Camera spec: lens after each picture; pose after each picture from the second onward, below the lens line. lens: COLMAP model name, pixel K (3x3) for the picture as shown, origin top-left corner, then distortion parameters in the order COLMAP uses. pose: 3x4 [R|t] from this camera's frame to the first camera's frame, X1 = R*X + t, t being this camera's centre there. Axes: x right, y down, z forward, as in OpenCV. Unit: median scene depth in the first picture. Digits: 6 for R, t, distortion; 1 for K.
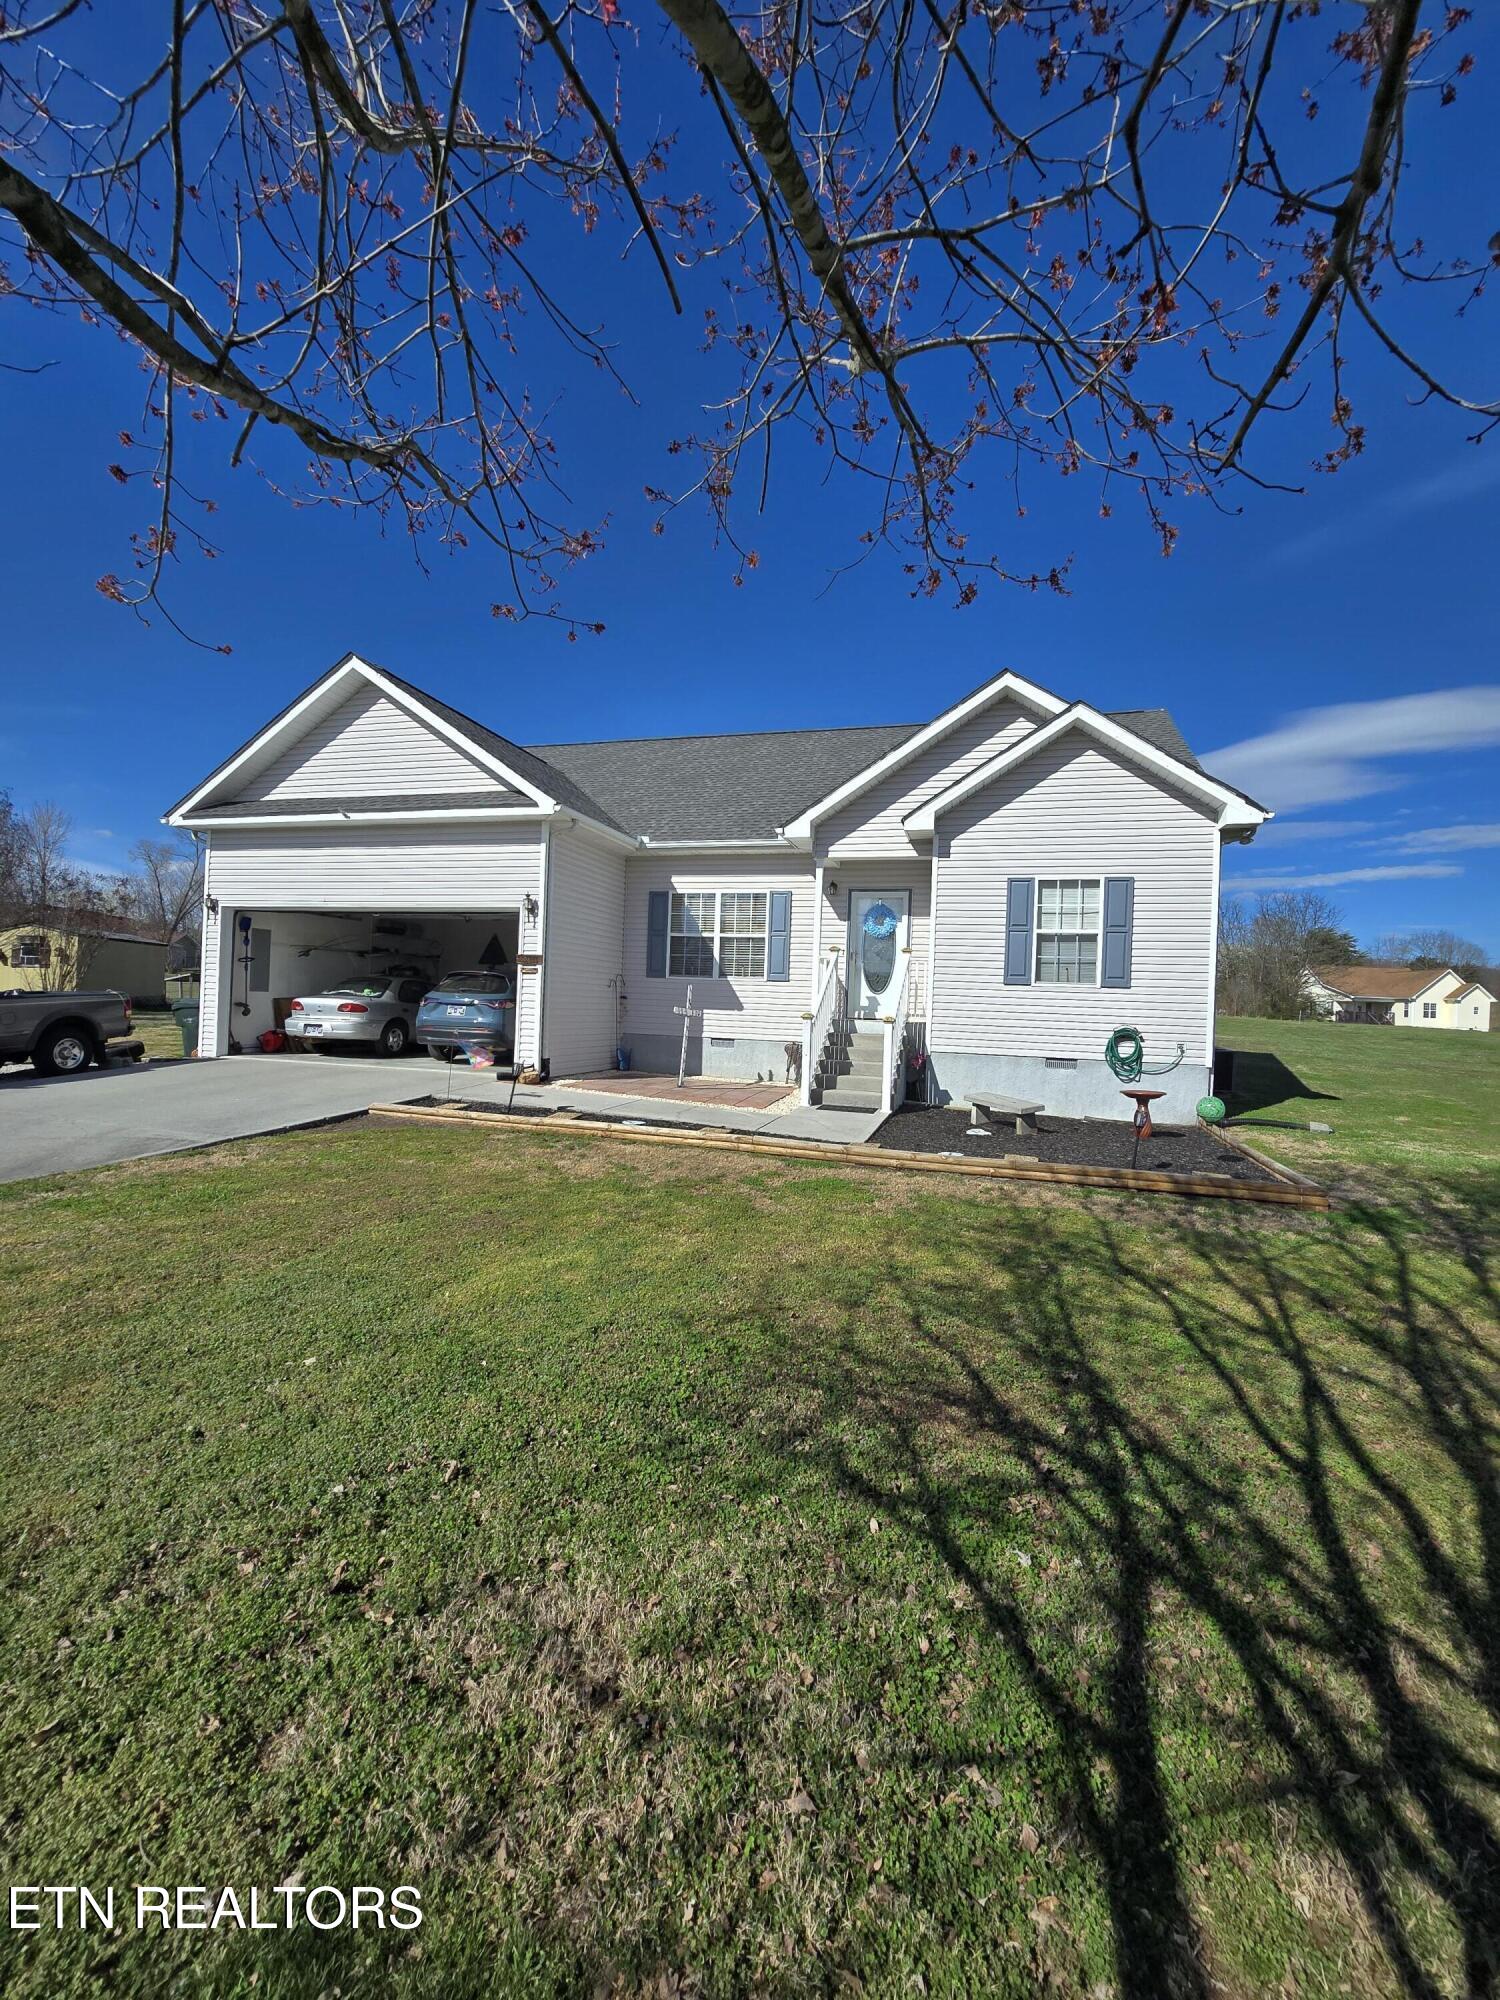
lens RADIAL K [[816.4, 0, 760.5], [0, 816.4, 1001.9], [0, 0, 1]] dist [-0.005972, 0.001039]
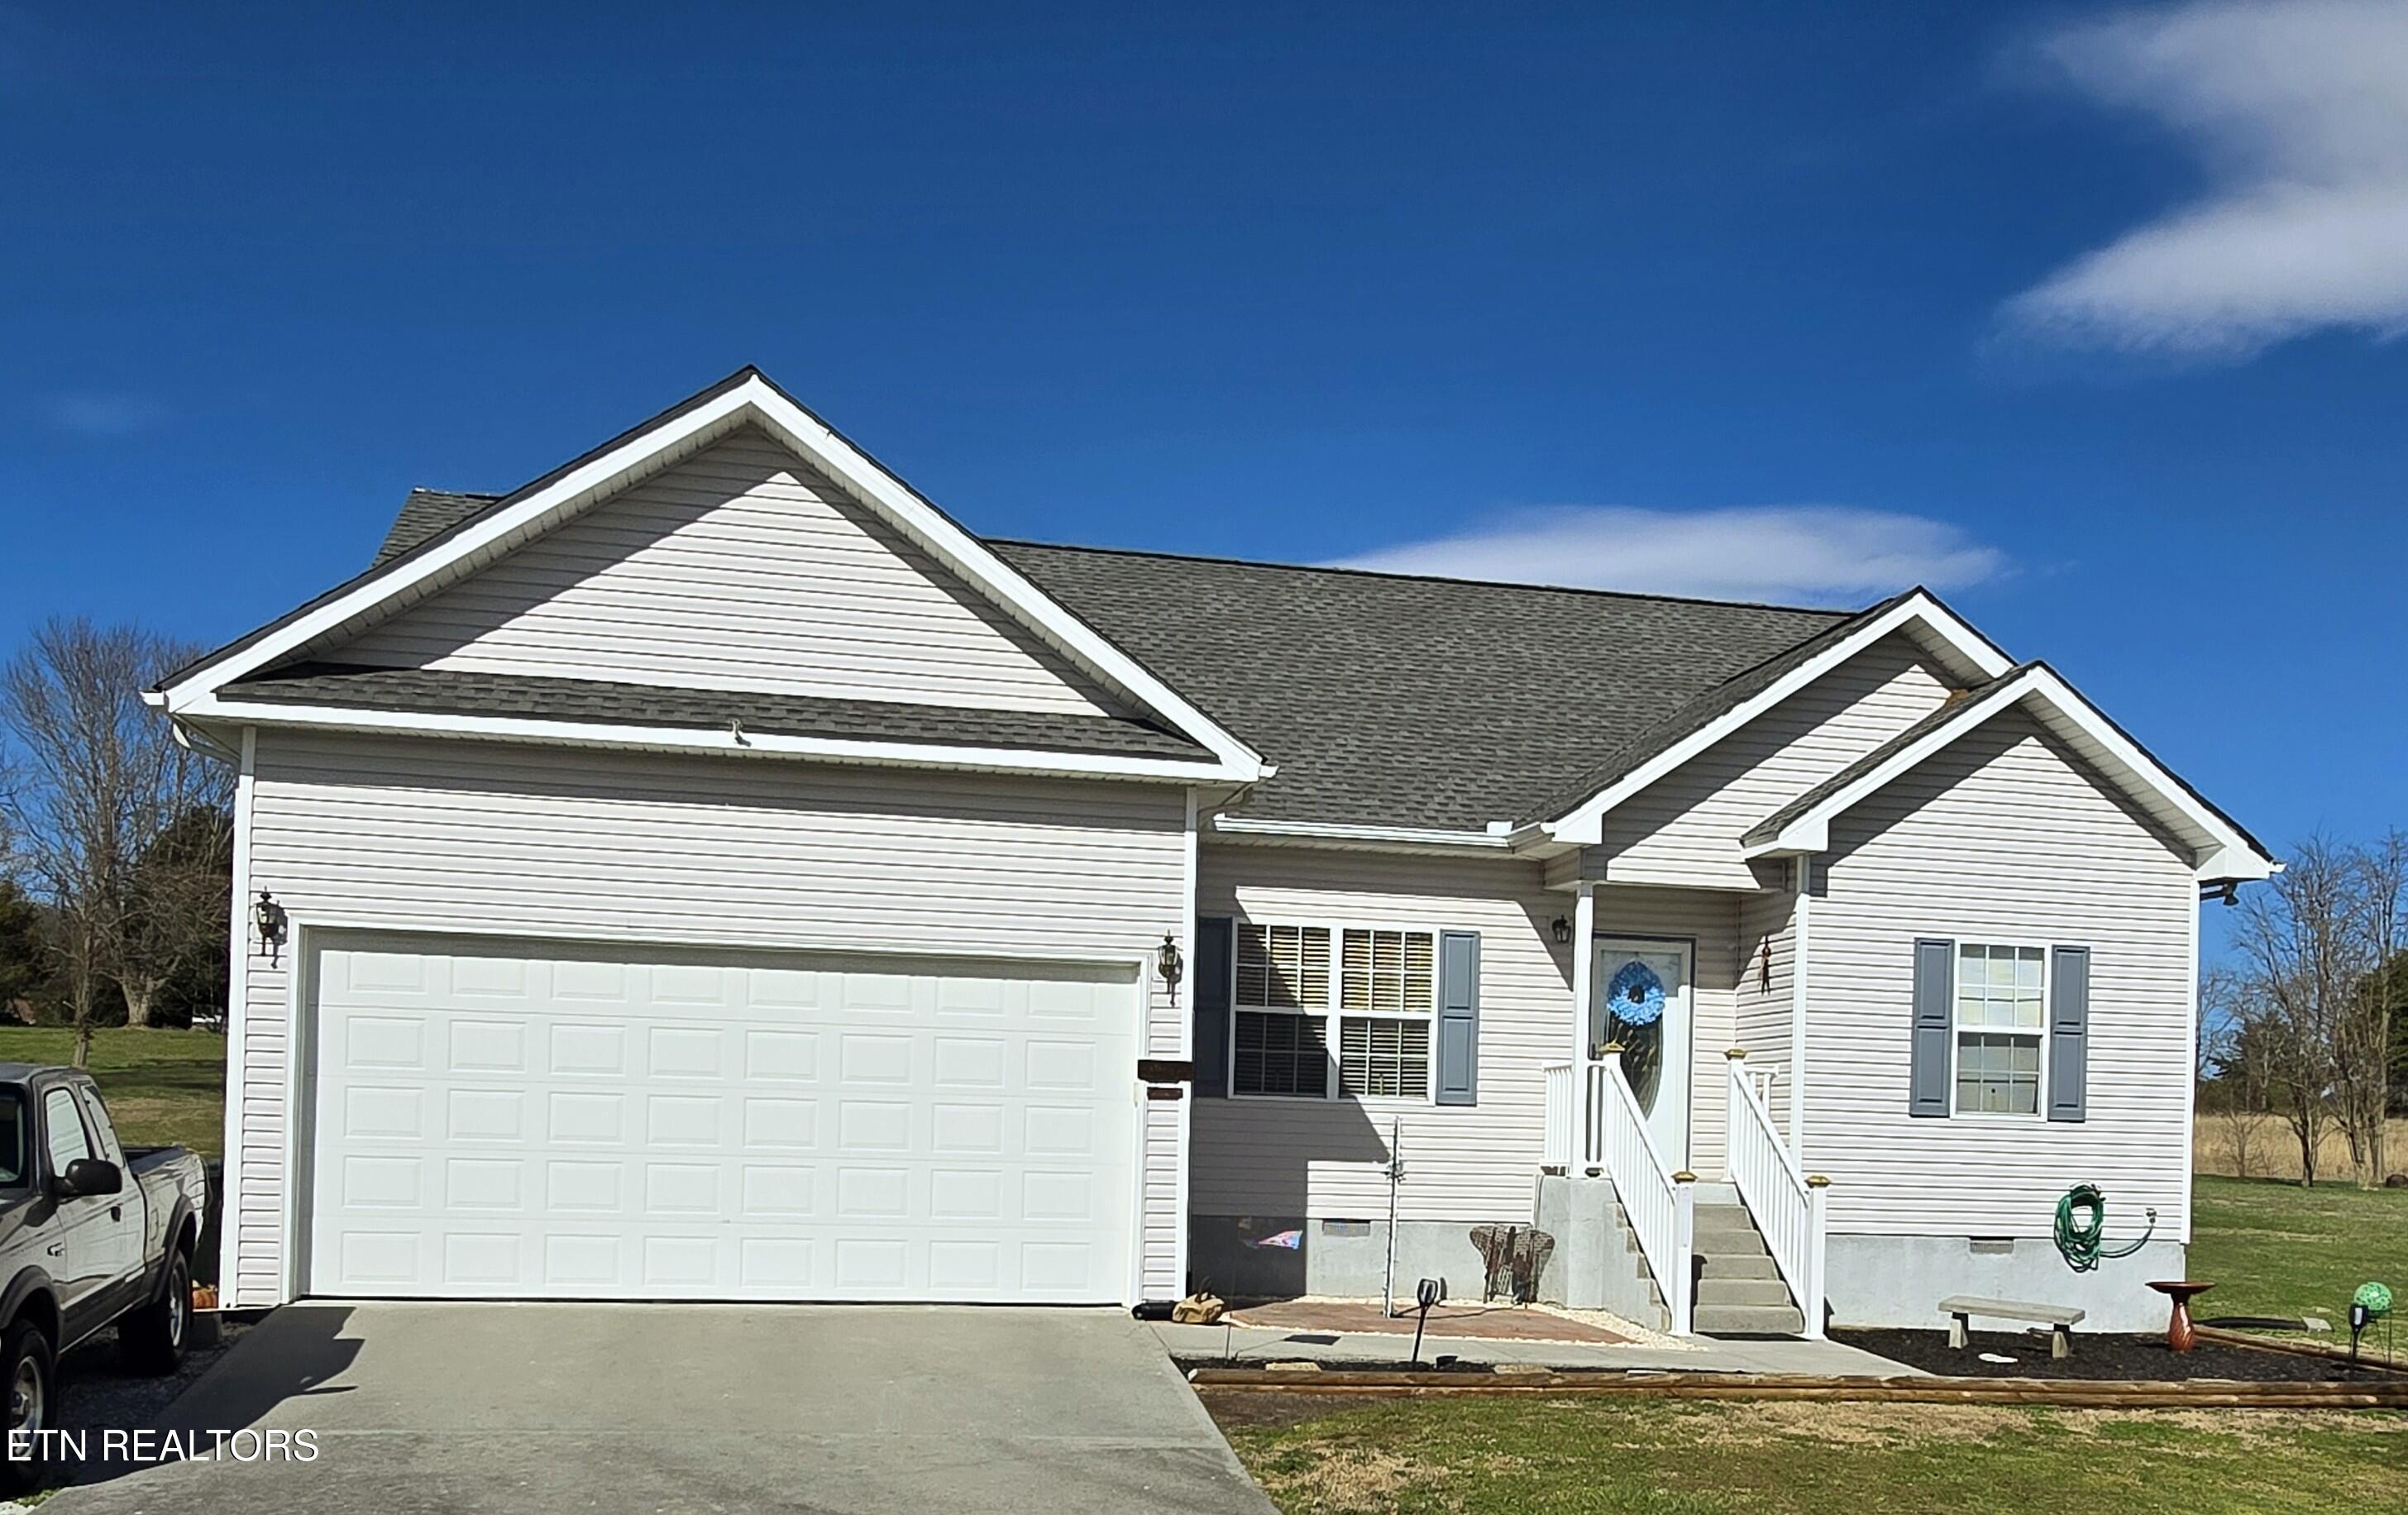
lens RADIAL K [[2129.9, 0, 1271.5], [0, 2129.9, 1136.2], [0, 0, 1]] dist [-0.010507, 0.013815]
pose [[0.884932, -0.010769, 0.465596, -0.818614], [0.002869, 0.999840, 0.017673, -0.034580], [-0.465712, -0.014304, 0.884821, -0.155356]]
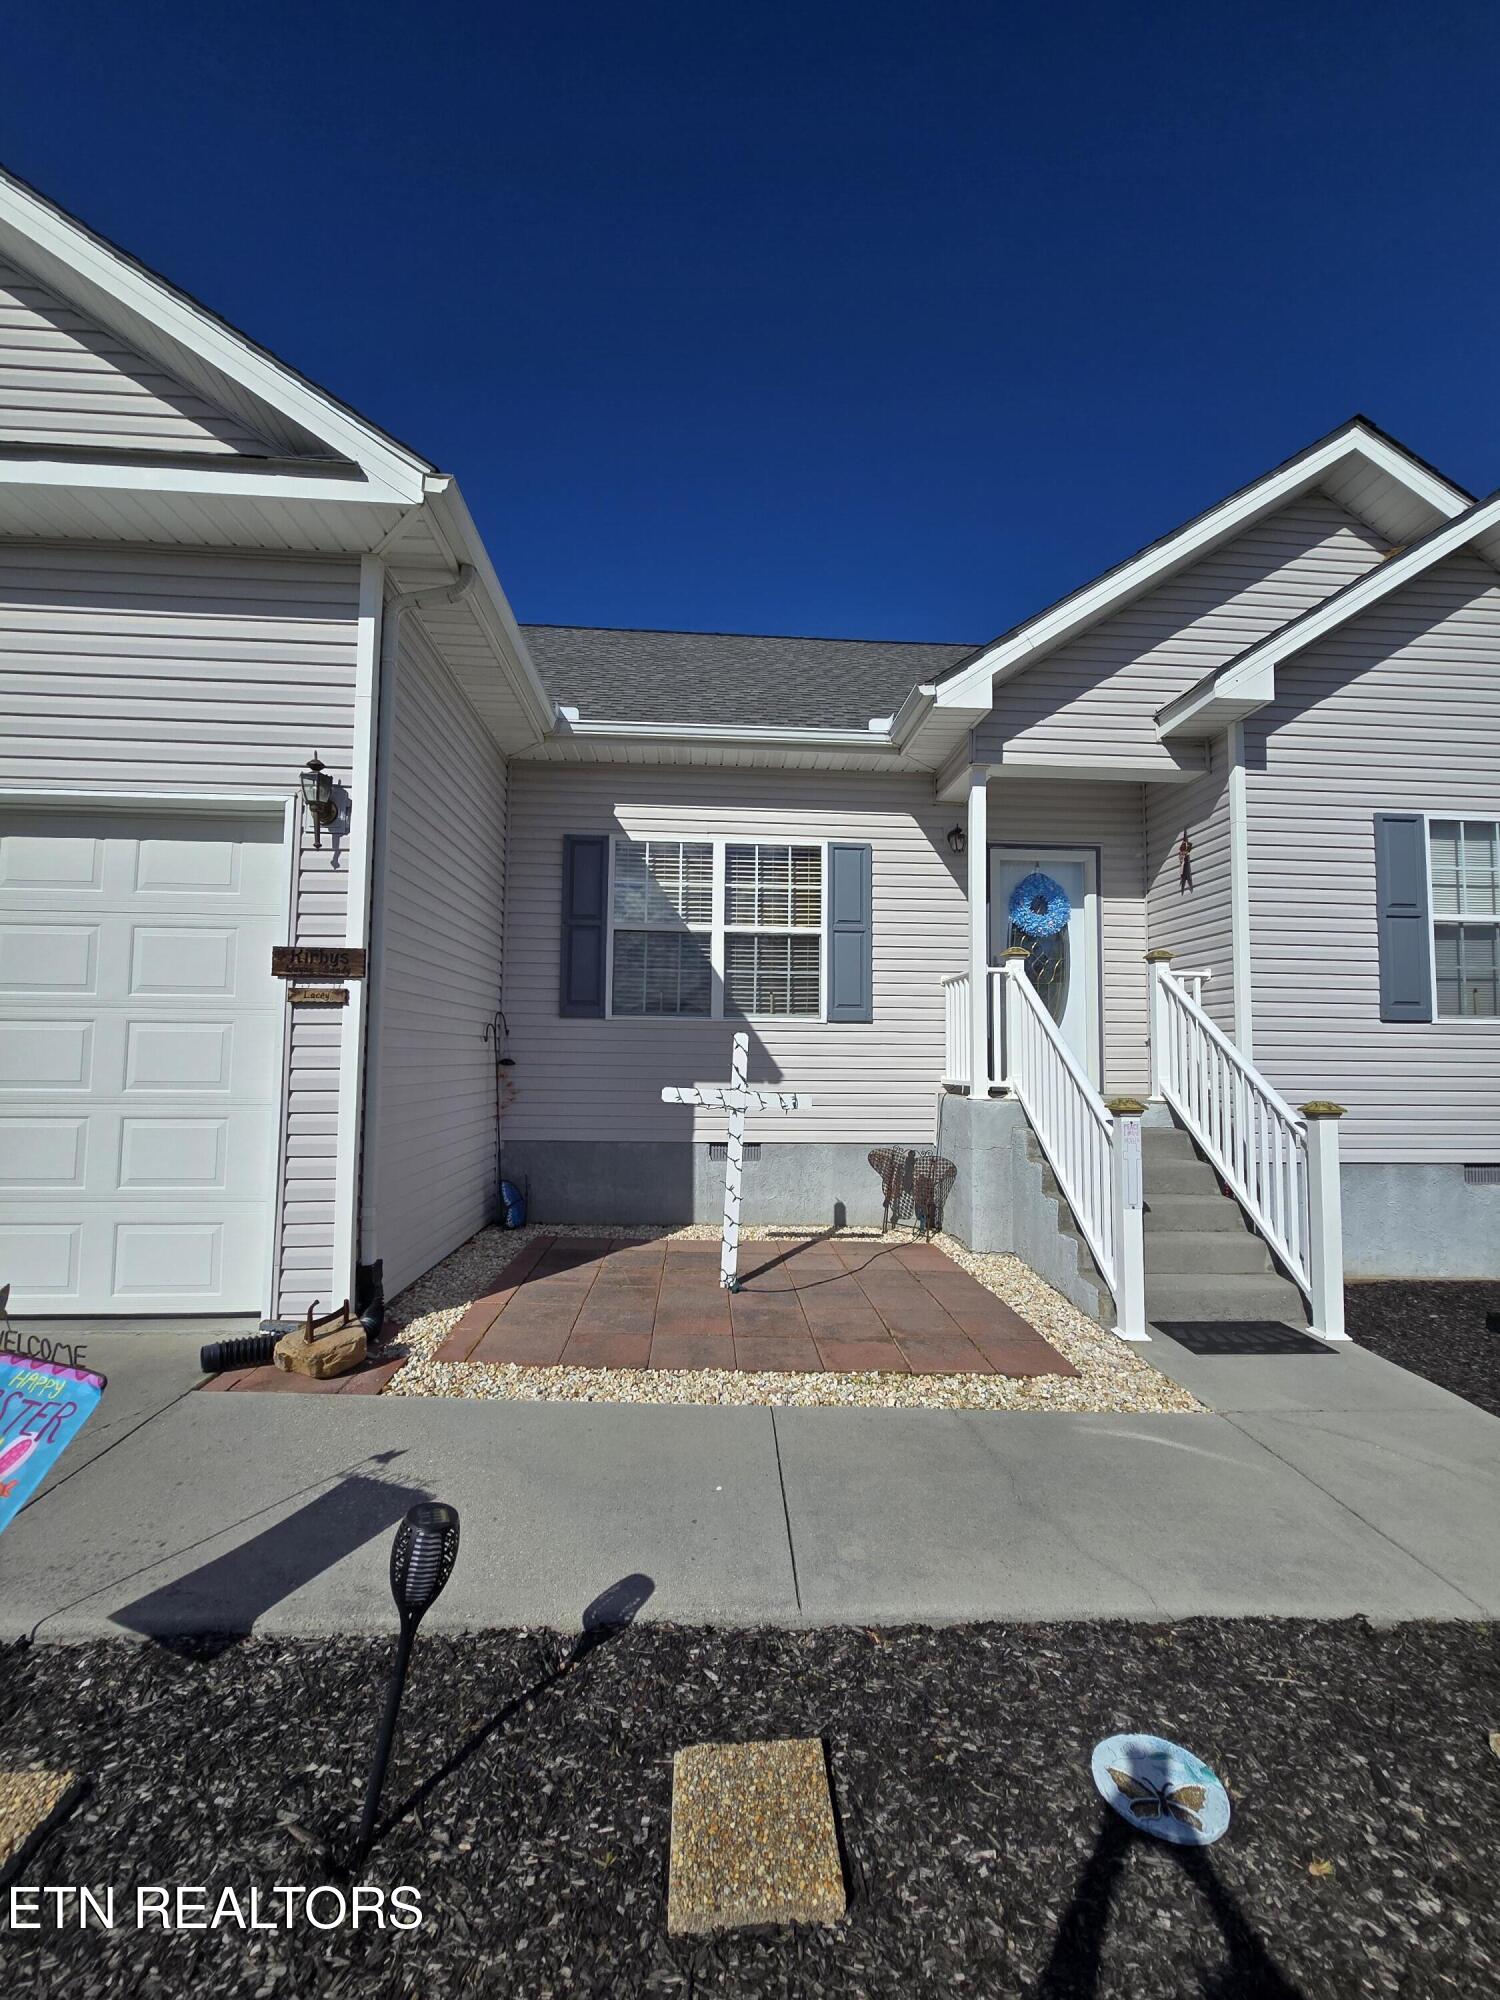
lens RADIAL K [[816.4, 0, 762.8], [0, 816.4, 1004.4], [0, 0, 1]] dist [-0.005972, 0.001039]
pose [[0.942642, -0.004896, 0.333771, -0.224933], [0.021757, 0.998667, -0.046799, -0.016385], [-0.333097, 0.051376, 0.941492, 0.636775]]
